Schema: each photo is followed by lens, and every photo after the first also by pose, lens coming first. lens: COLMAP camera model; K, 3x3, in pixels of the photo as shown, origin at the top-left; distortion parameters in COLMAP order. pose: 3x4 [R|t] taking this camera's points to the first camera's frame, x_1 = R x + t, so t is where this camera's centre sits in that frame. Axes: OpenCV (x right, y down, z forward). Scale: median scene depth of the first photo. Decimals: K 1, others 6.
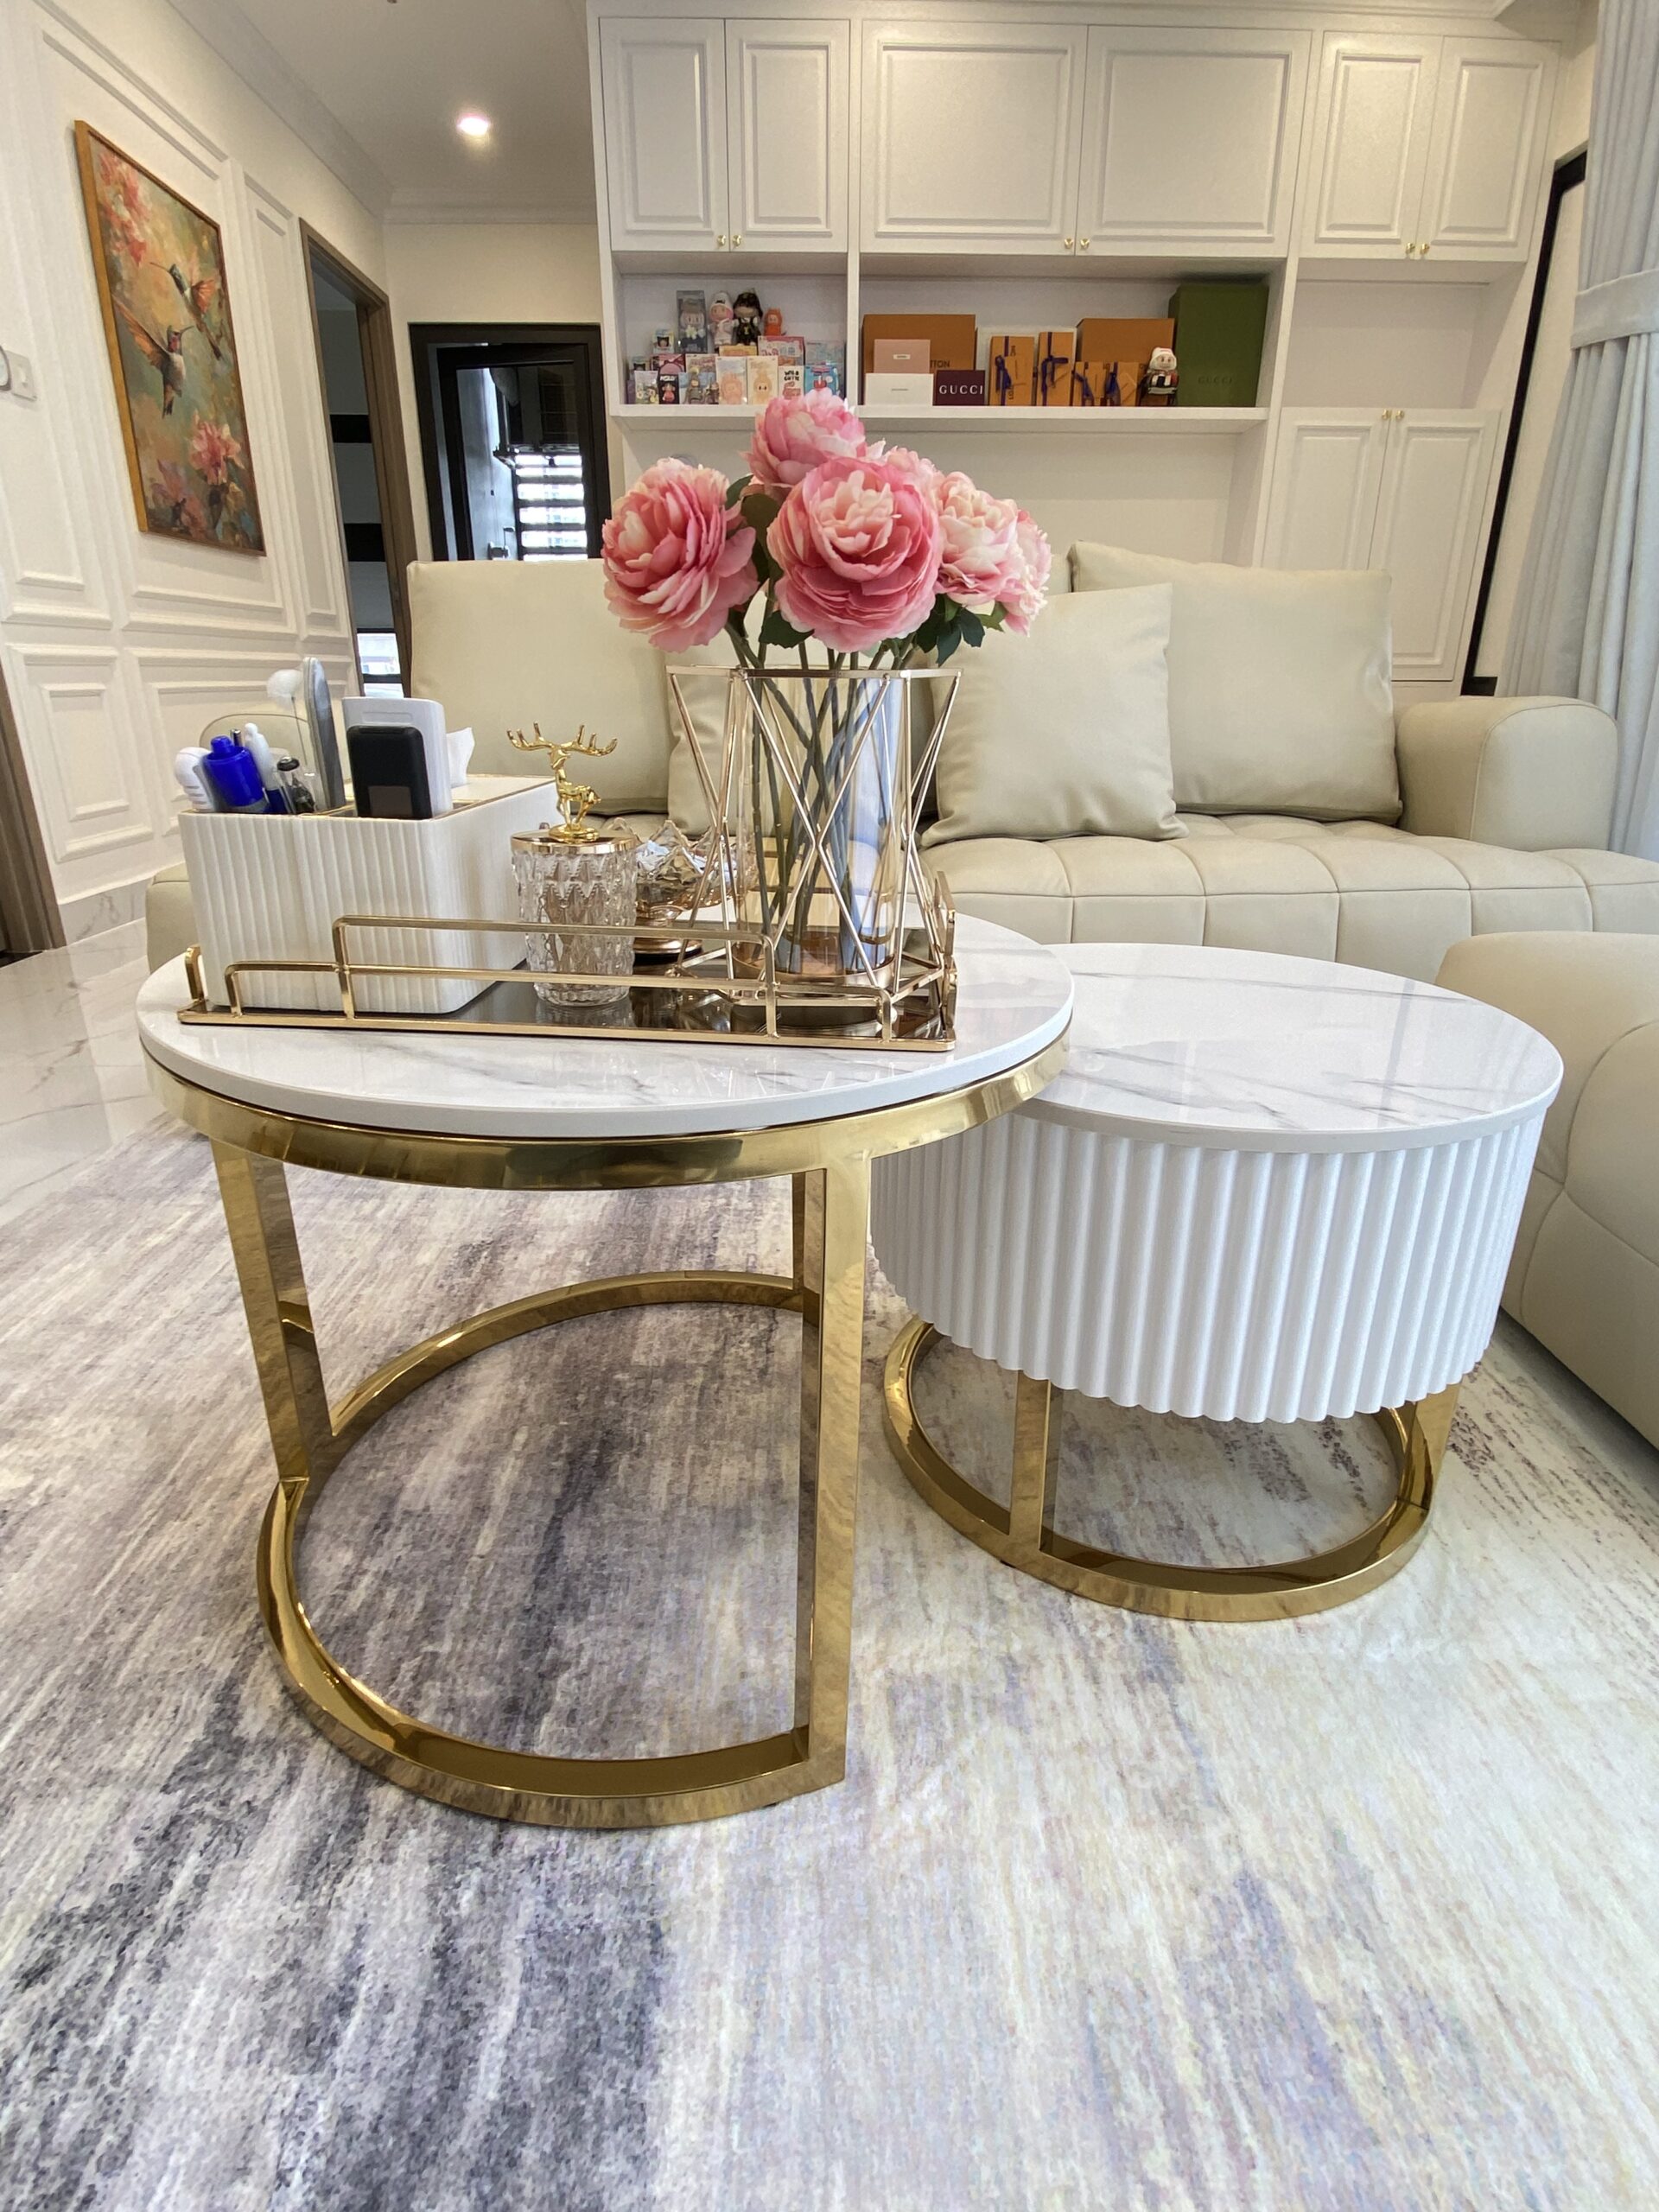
lens RADIAL K [[1109.9, 0, 839.8], [0, 1109.9, 1102.7], [0, 0, 1]] dist [0.010426, -0.015206]
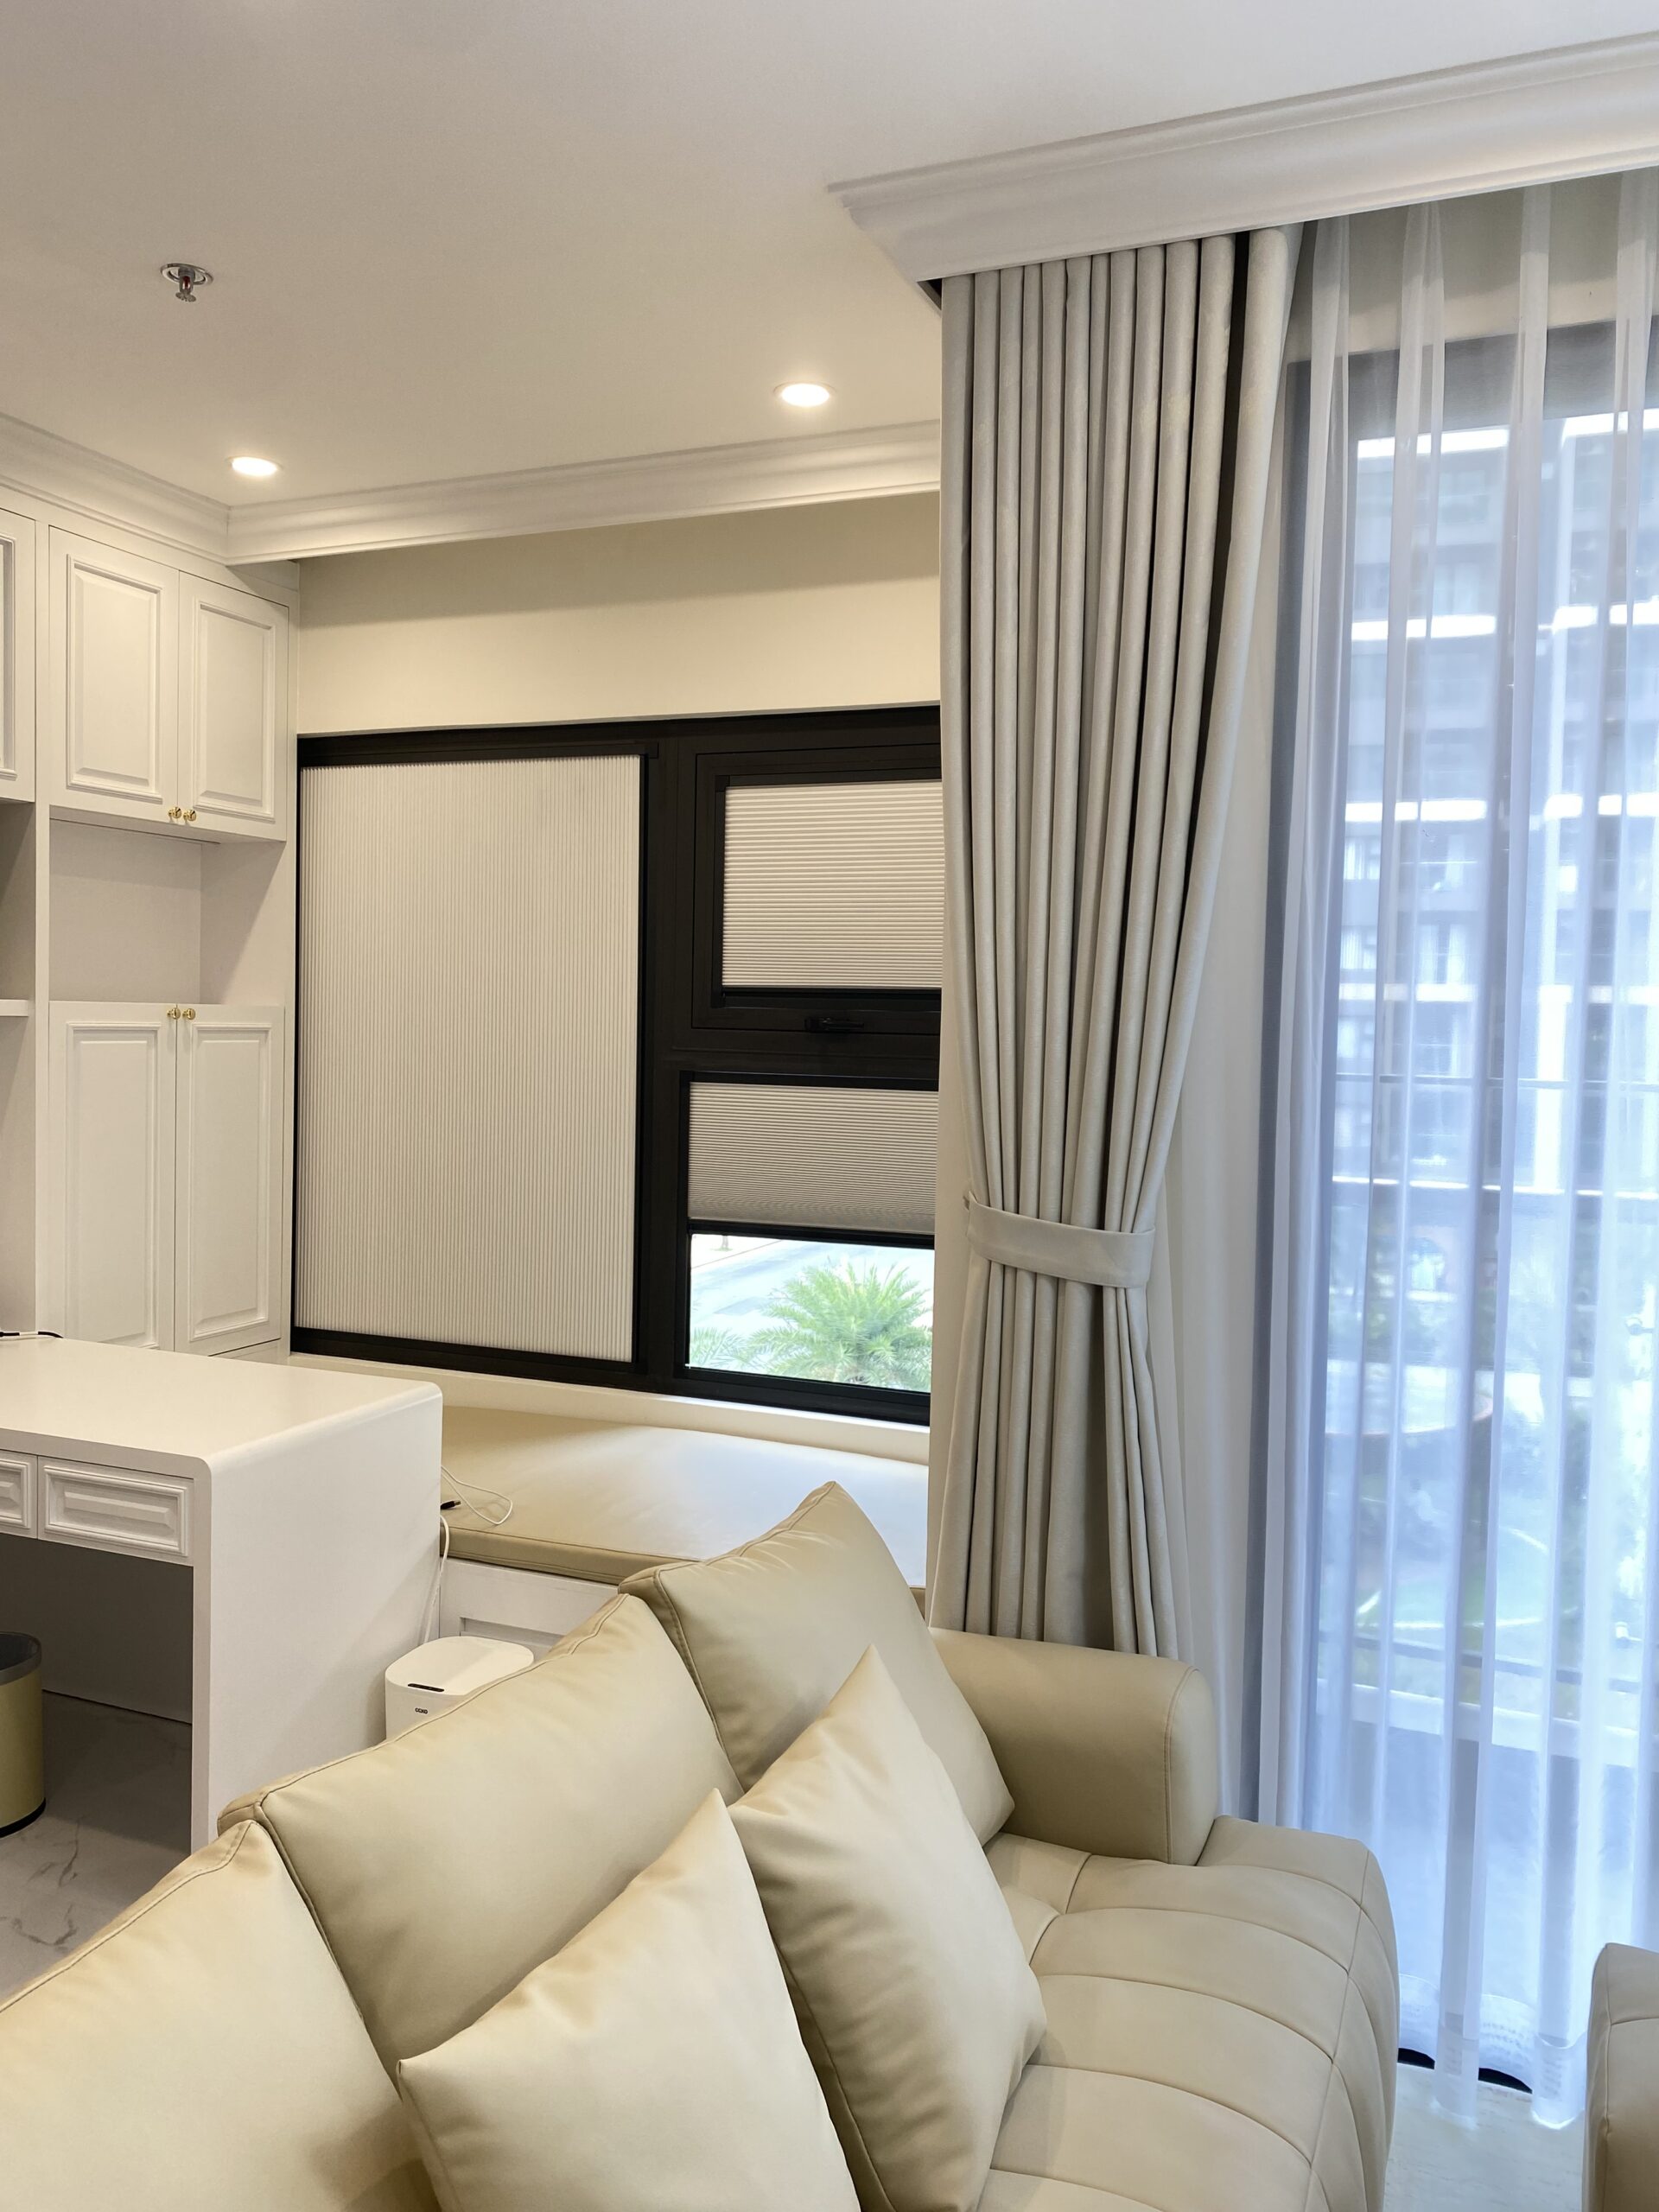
lens RADIAL K [[1691.5, 0, 819.9], [0, 1691.5, 1094.4], [0, 0, 1]] dist [0.000753, -0.004108]
pose [[0.404746, -0.031441, 0.913889, -1.470377], [0.304500, 0.947005, -0.102278, -1.564682], [-0.862241, 0.319676, 0.392870, 1.143715]]
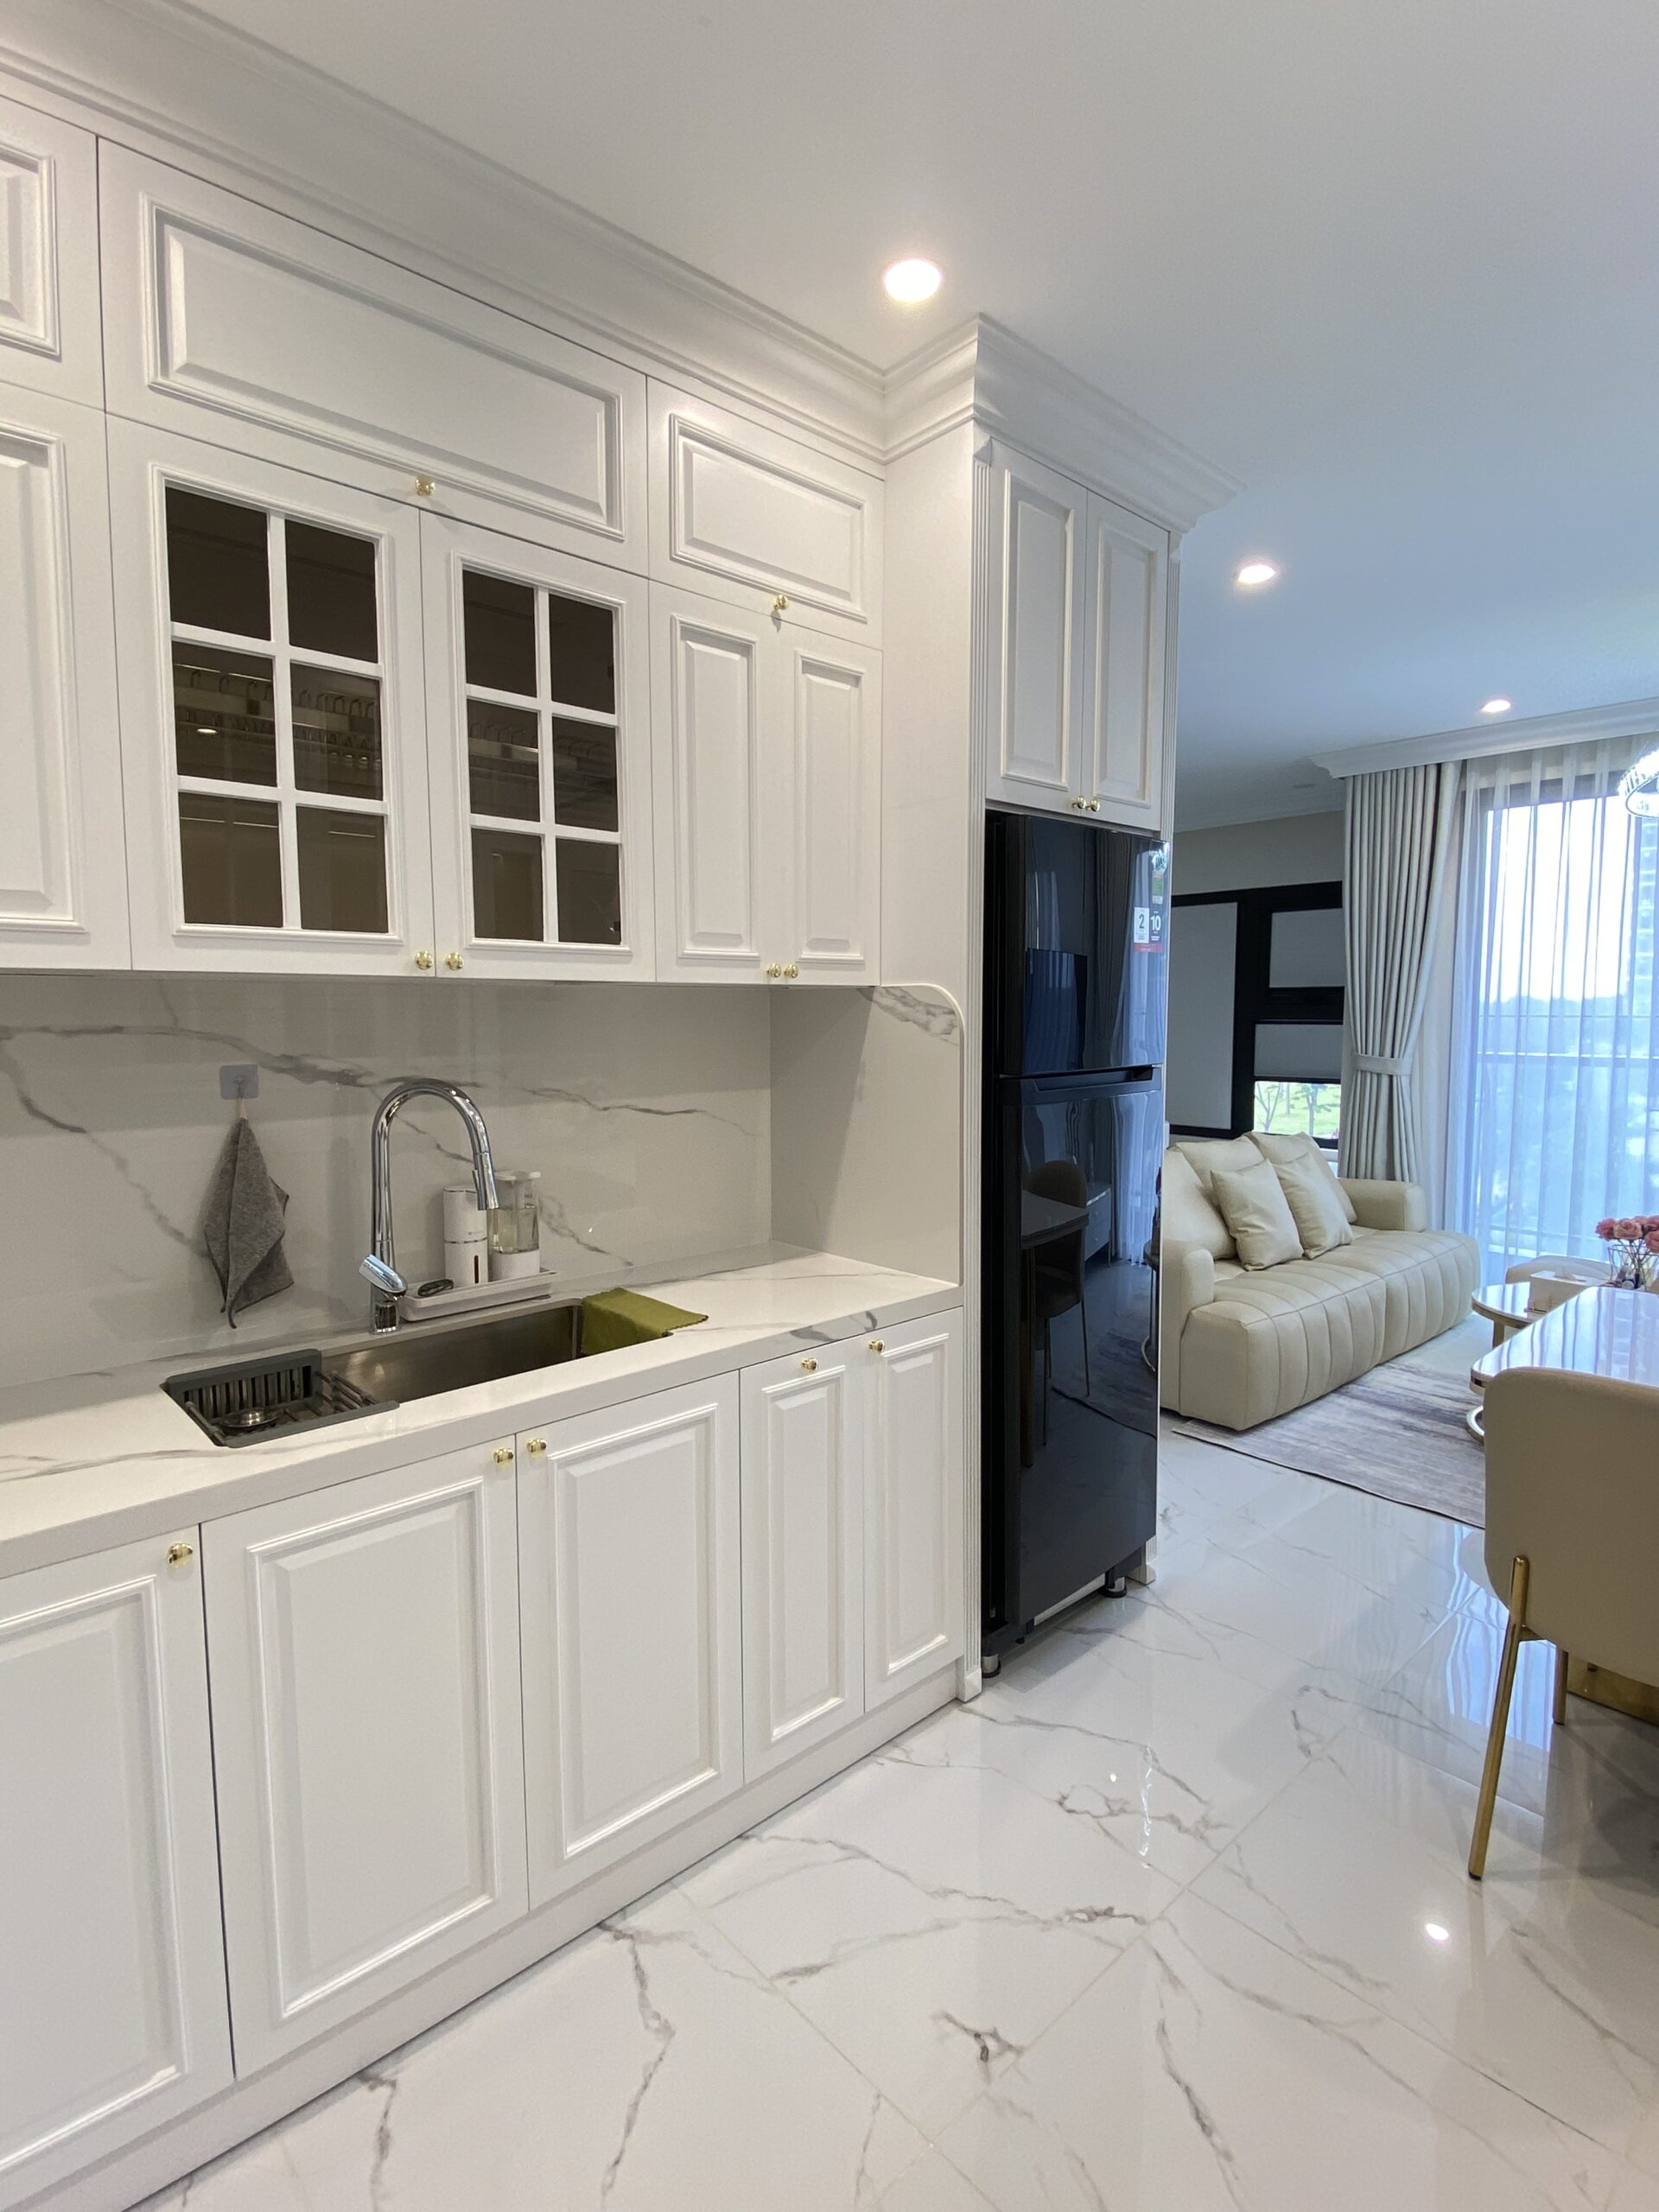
lens RADIAL K [[1078.1, 0, 831.0], [0, 1078.1, 1099.5], [0, 0, 1]] dist [0.020830, -0.022471]
pose [[0.754176, -0.056147, 0.654267, -5.287554], [0.234282, 0.953777, -0.188207, -0.822989], [-0.613458, 0.295224, 0.732470, -0.633539]]
